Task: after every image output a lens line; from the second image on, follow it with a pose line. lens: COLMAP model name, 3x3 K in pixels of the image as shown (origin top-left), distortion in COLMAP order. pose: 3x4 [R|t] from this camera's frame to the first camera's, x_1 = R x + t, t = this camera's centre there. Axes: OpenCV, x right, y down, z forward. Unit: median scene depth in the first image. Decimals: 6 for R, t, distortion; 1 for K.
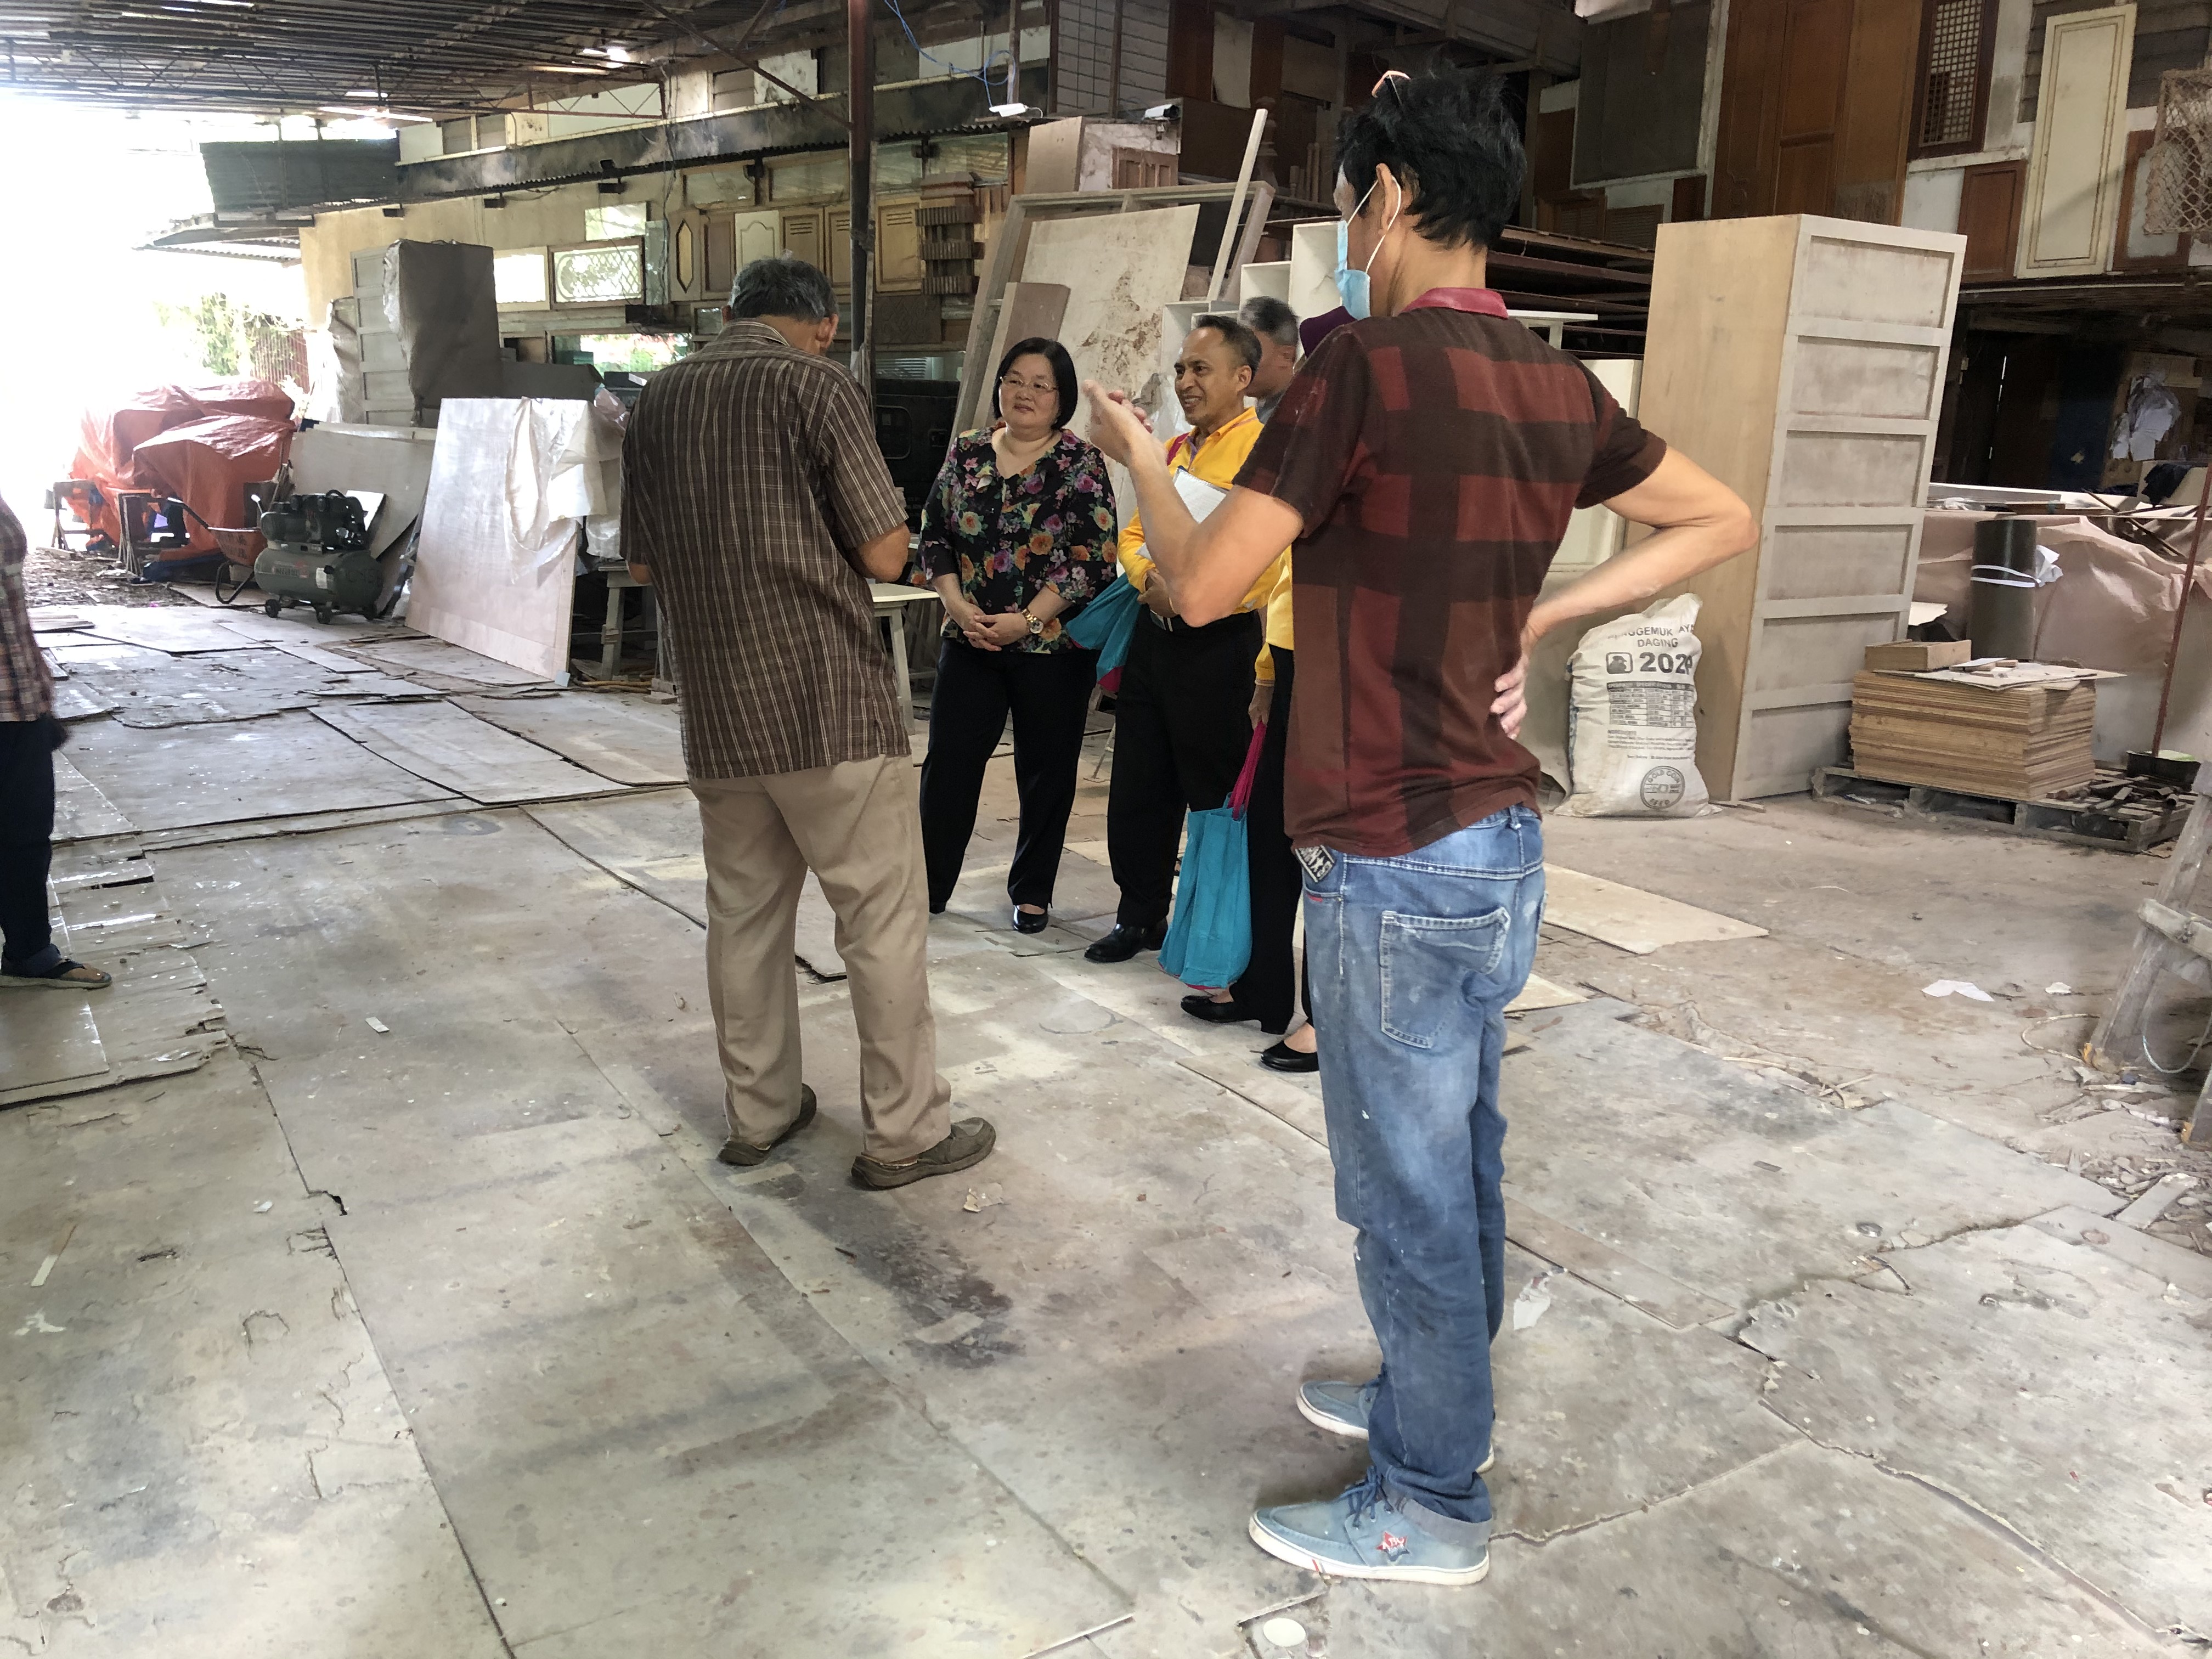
lens RADIAL K [[1779.4, 0, 1046.0], [0, 1779.4, 829.3], [0, 0, 1]] dist [0.012985, 0.016349]
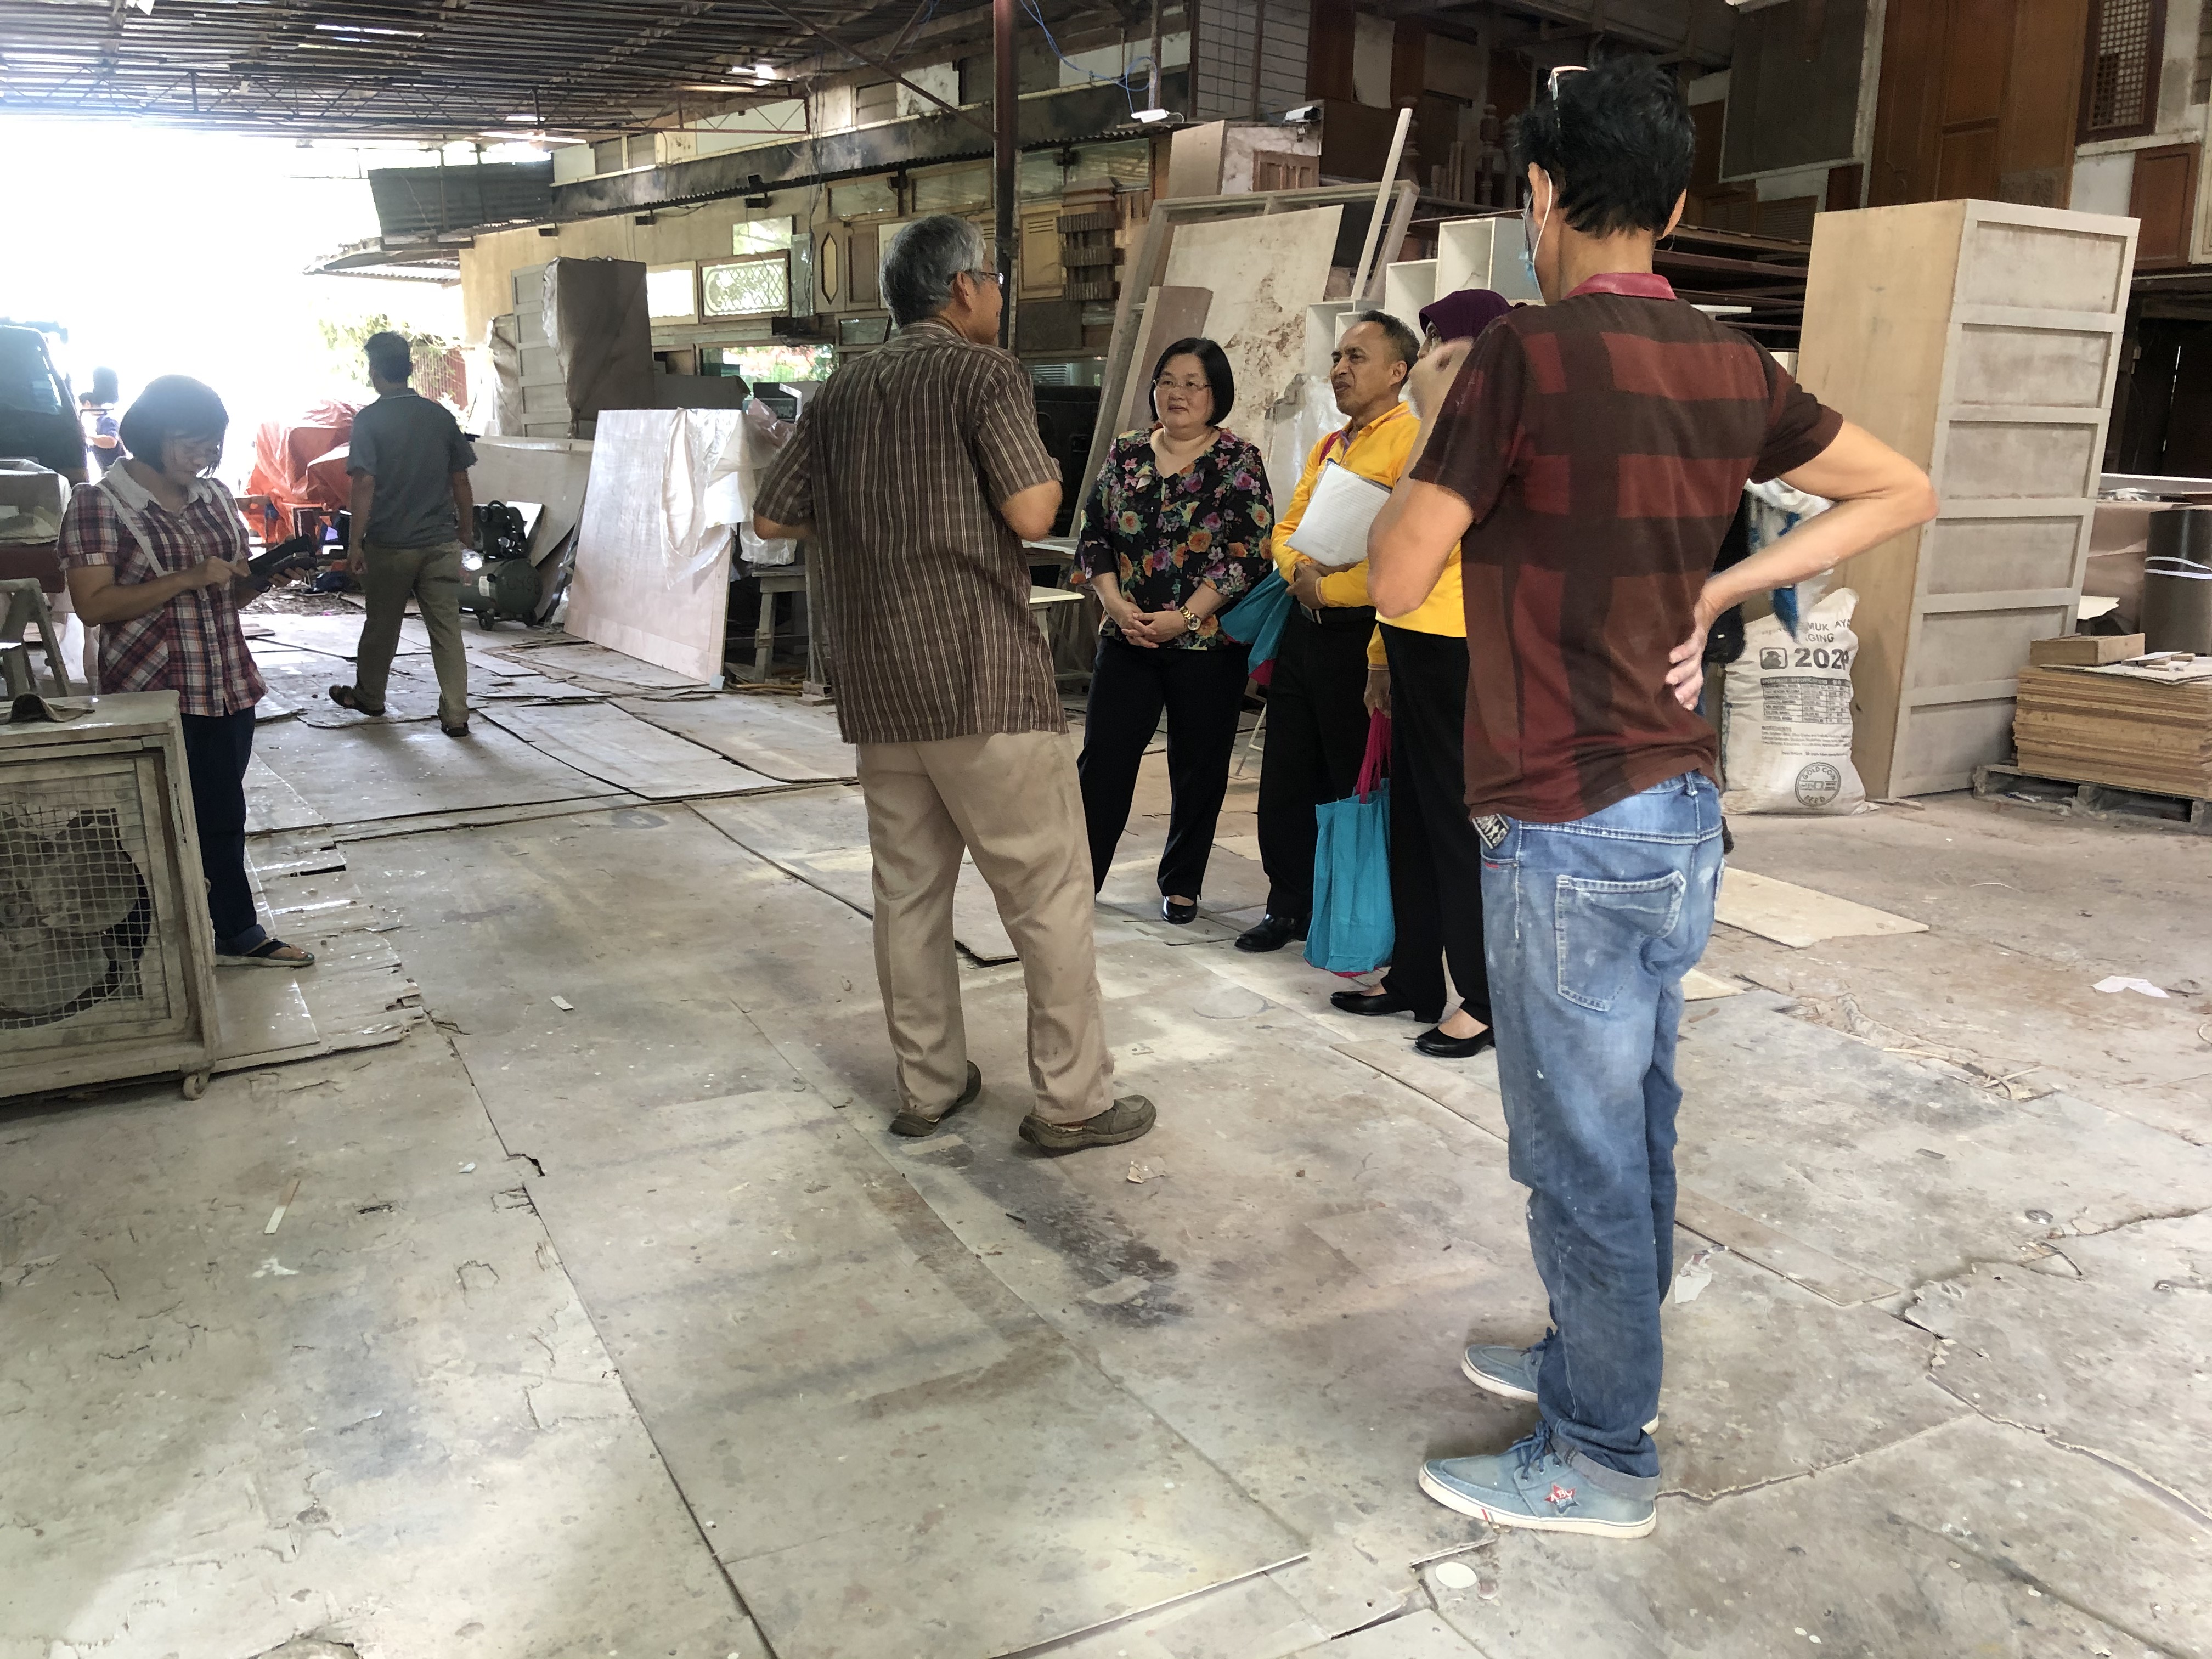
lens RADIAL K [[1770.9, 0, 1049.7], [0, 1770.9, 843.2], [0, 0, 1]] dist [0.011549, 0.015412]
pose [[0.997458, 0.003280, -0.071177, -0.010588], [-0.002950, 0.999984, 0.004745, 0.007178], [0.071191, -0.004523, 0.997452, -0.015643]]
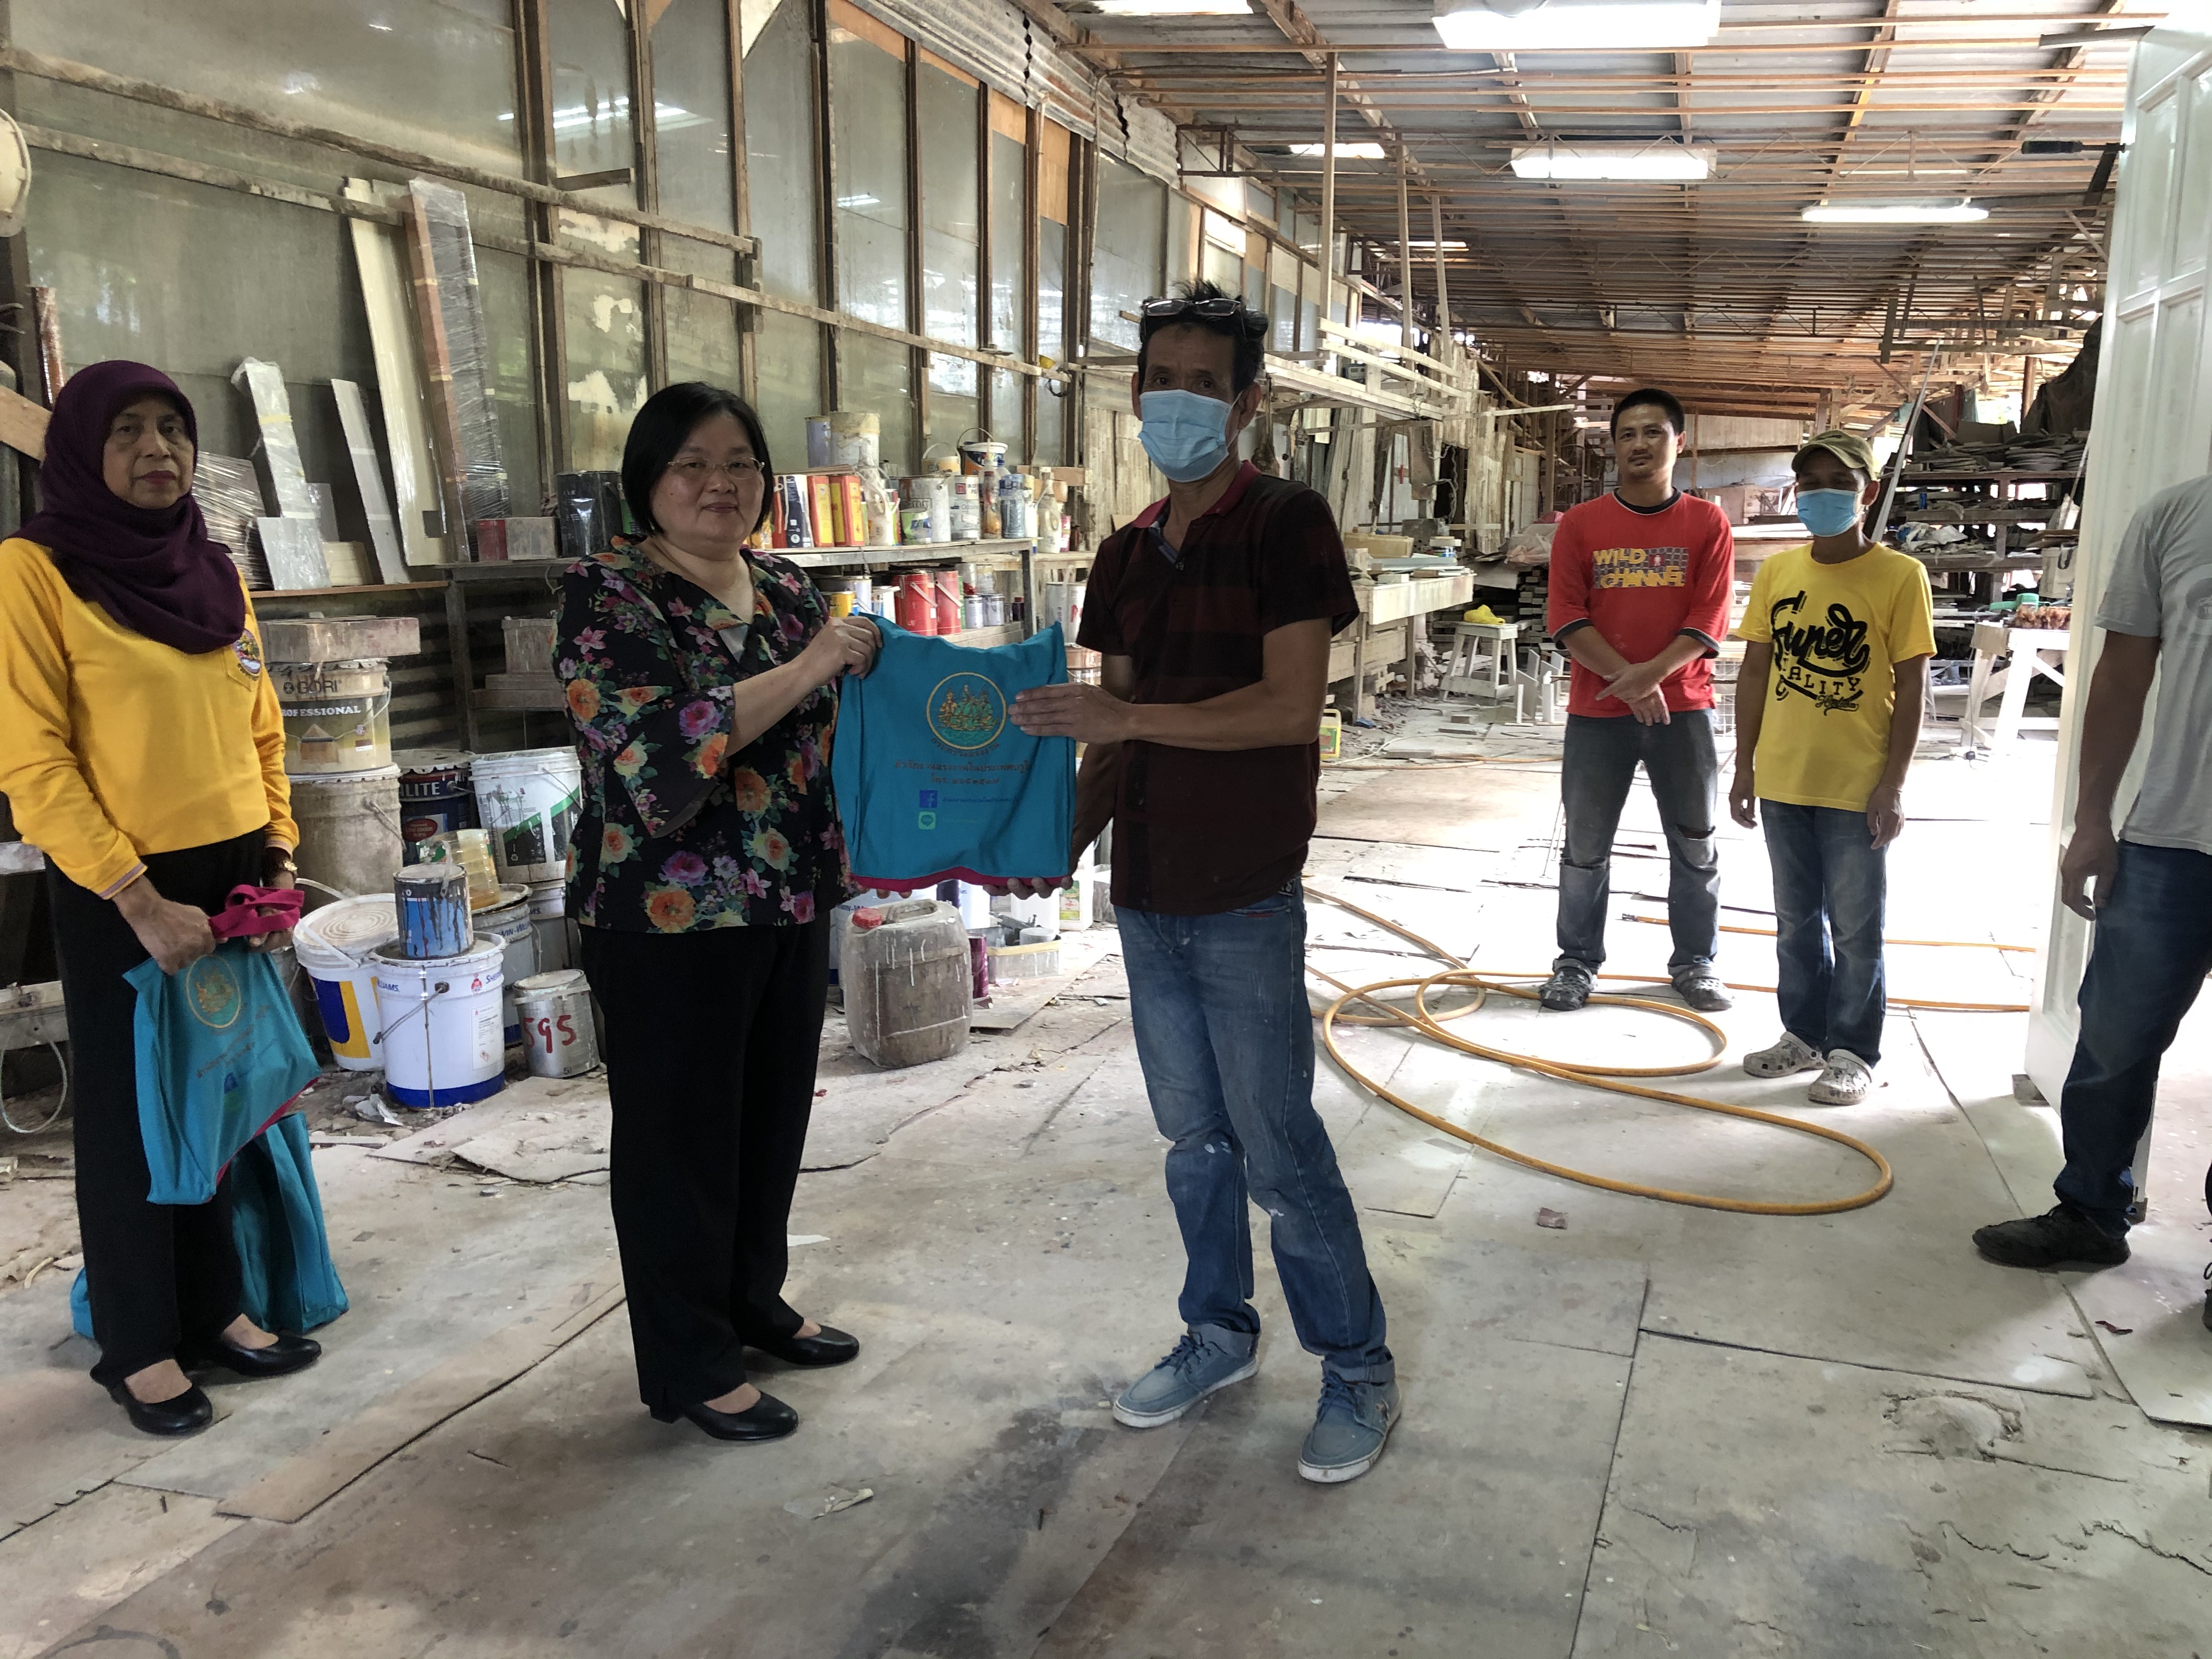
lens RADIAL K [[1775.8, 0, 1119.6], [0, 1775.8, 825.7], [0, 0, 1]] dist [0.011391, 0.018490]
pose [[-0.613546, -0.148745, 0.775523, -0.396890], [0.179282, 0.930213, 0.320252, -0.179529], [-0.769038, 0.335527, -0.544061, 0.704334]]
